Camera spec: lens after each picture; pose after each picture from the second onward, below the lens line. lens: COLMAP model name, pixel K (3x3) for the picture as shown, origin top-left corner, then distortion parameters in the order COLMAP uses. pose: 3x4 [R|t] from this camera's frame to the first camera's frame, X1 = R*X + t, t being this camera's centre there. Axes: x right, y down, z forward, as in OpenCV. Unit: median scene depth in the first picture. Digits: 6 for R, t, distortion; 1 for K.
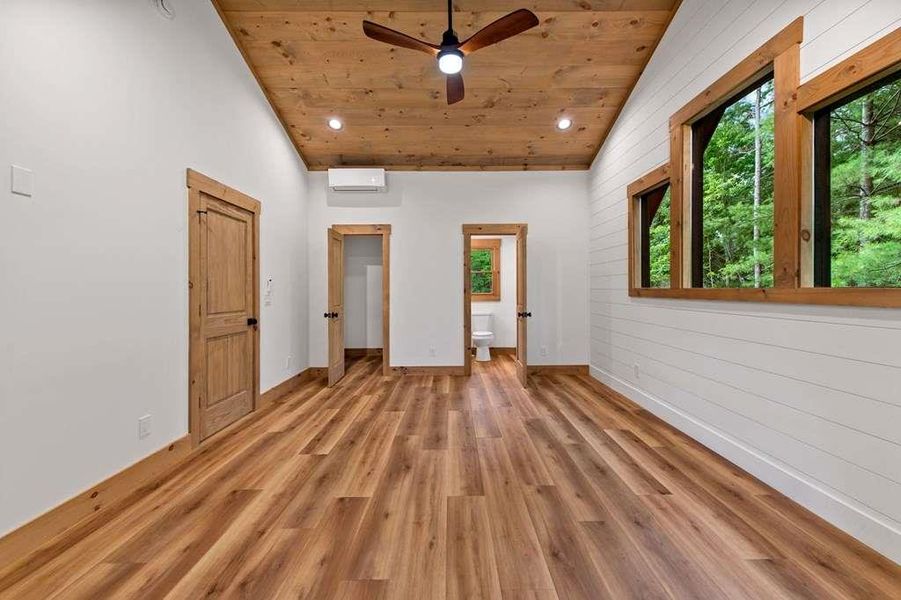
lens RADIAL K [[355.5, 0, 451.7], [0, 355.5, 288.0], [0, 0, 1]] dist [0.001464, 0.000057]
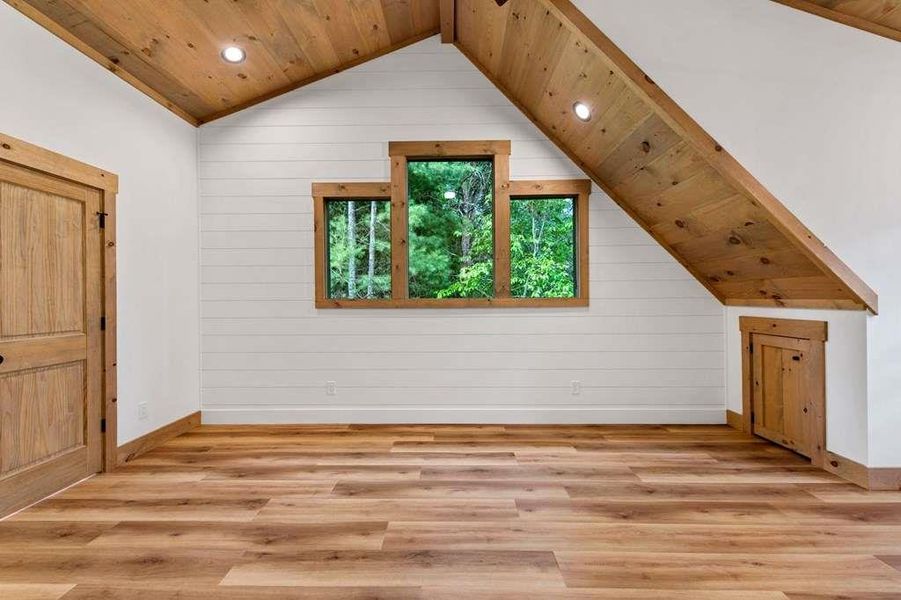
lens RADIAL K [[361.5, 0, 446.4], [0, 361.5, 298.5], [0, 0, 1]] dist [0.001127, -0.000102]
pose [[0.026627, 0.006387, 0.999625, -0.666606], [0.002491, 0.999976, -0.006455, 0.011479], [-0.999642, 0.002662, 0.026611, 1.094517]]
